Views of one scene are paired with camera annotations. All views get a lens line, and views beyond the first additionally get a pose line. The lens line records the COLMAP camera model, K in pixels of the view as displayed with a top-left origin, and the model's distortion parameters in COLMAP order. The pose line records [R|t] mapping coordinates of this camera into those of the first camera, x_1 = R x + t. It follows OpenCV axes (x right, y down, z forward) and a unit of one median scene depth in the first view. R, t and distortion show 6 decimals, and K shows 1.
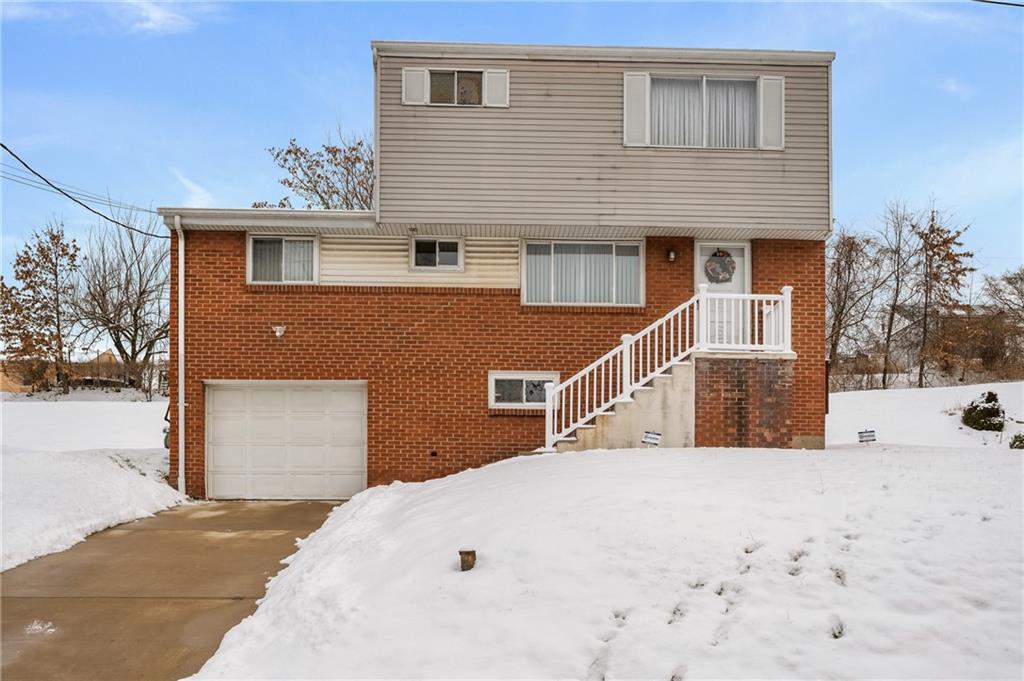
lens RADIAL K [[889.4, 0, 505.2], [0, 889.4, 345.7], [0, 0, 1]] dist [-0.003357, 0.004865]
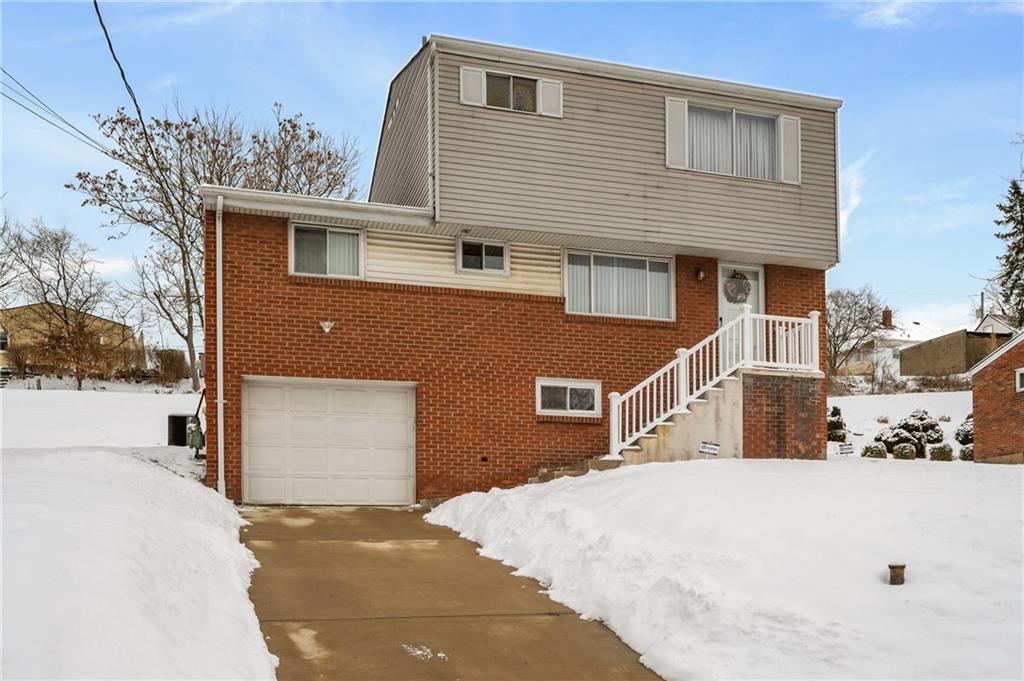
lens RADIAL K [[889.4, 0, 504.1], [0, 889.4, 337.3], [0, 0, 1]] dist [-0.003357, 0.004865]
pose [[0.967721, 0.049751, 0.247064, -0.301507], [-0.047883, 0.998761, -0.013567, -0.001467], [-0.247433, 0.001298, 0.968904, 0.034069]]
